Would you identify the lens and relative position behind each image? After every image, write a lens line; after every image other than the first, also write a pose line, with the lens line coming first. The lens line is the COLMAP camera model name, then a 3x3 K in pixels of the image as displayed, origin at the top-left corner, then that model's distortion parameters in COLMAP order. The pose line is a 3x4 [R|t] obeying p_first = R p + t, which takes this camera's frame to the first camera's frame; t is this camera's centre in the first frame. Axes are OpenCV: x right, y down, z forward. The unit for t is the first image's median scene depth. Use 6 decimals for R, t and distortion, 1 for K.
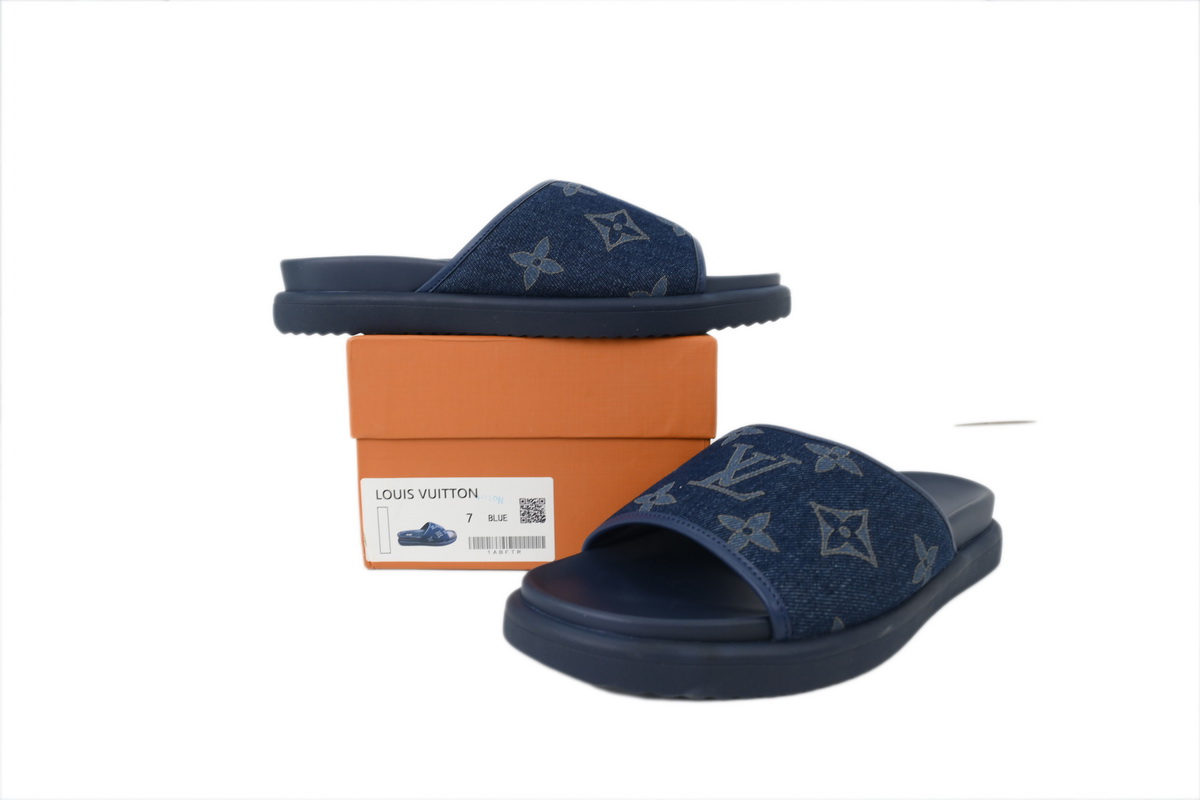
lens RADIAL K [[815.4, 0, 605.8], [0, 815.4, 395.4], [0, 0, 1]] dist [-0.014198, -0.001776]
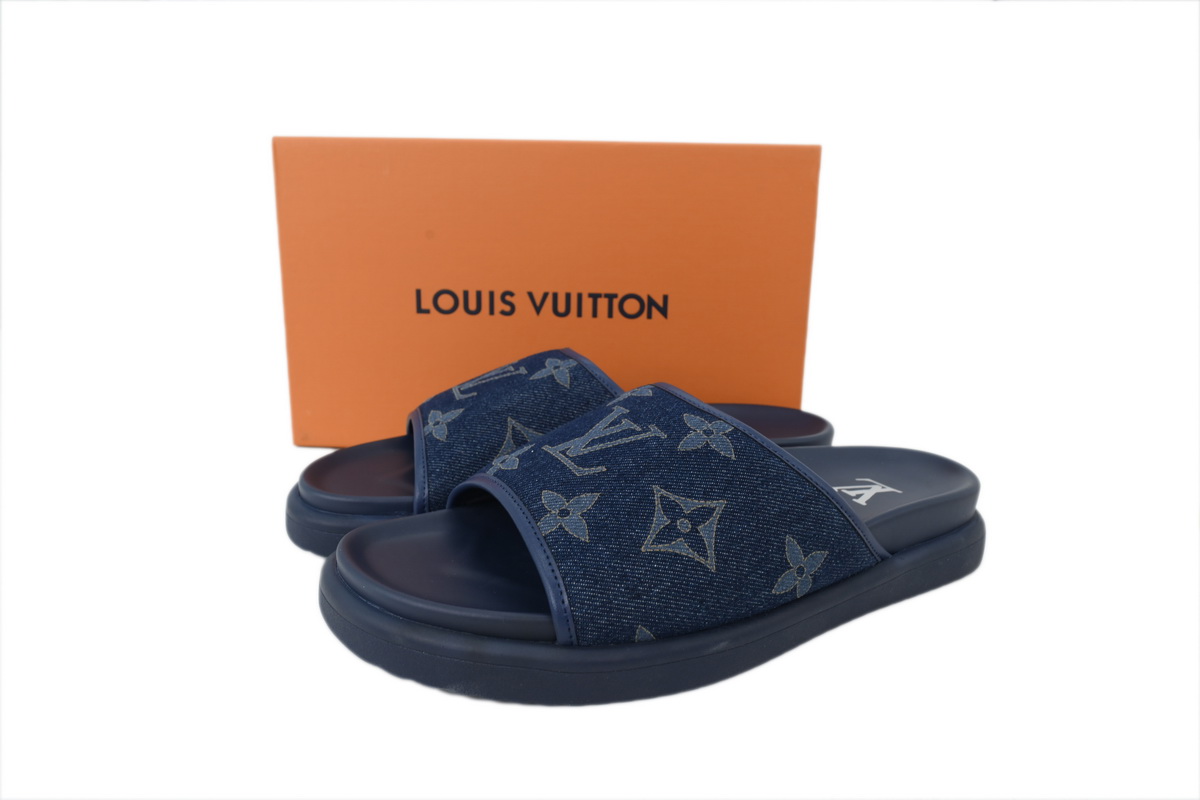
lens RADIAL K [[815.4, 0, 599.0], [0, 815.4, 398.6], [0, 0, 1]] dist [-0.014198, -0.001776]
pose [[0.972588, 0.078325, -0.218949, 0.382500], [-0.054594, 0.992160, 0.112420, -0.052465], [0.226037, -0.097385, 0.969238, 0.176567]]
